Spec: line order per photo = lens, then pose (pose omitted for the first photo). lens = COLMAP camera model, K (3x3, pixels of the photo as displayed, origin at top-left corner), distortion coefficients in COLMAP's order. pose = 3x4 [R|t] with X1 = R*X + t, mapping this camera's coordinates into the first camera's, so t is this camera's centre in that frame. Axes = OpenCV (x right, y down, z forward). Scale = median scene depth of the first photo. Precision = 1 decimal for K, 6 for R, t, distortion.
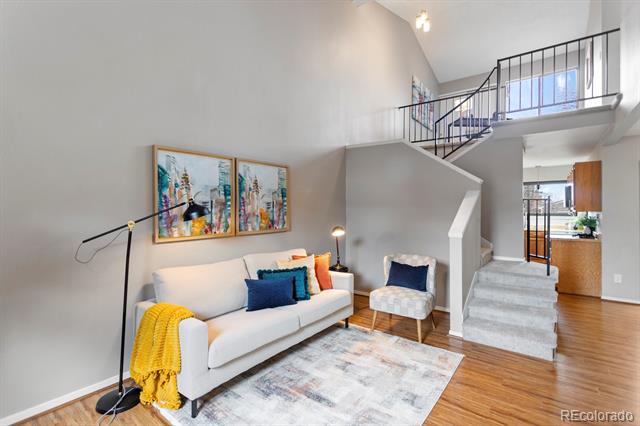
lens RADIAL K [[310.7, 0, 320.0], [0, 310.7, 213.0], [0, 0, 1]] dist [0.000345, 0.000151]
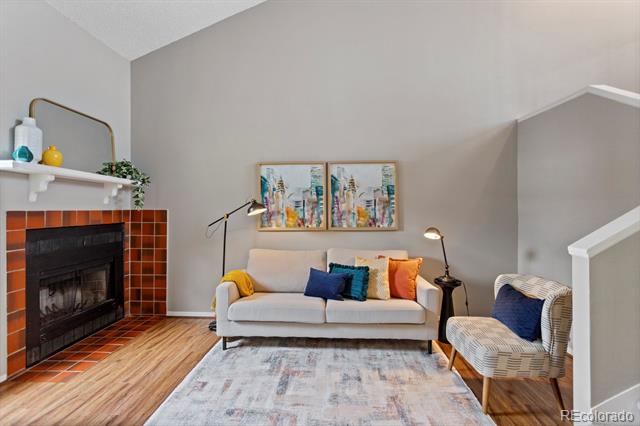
lens RADIAL K [[304.9, 0, 320.0], [0, 304.9, 213.0], [0, 0, 1]] dist [0.001155, 0.000441]
pose [[0.567180, 0.009806, -0.823535, 0.629740], [-0.010812, 0.999932, 0.004460, 0.004752], [0.823523, 0.006375, 0.567247, 0.346763]]
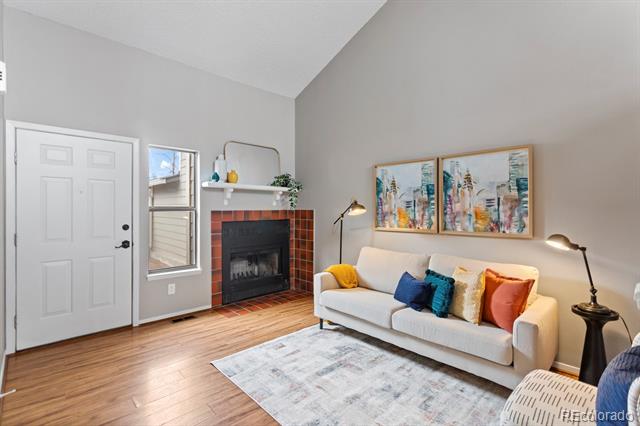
lens RADIAL K [[304.9, 0, 320.0], [0, 304.9, 213.0], [0, 0, 1]] dist [0.001155, 0.000441]
pose [[-0.162310, 0.014527, -0.986633, 0.770090], [-0.013596, 0.999764, 0.016957, -0.005743], [0.986646, 0.016166, -0.162074, 0.780718]]
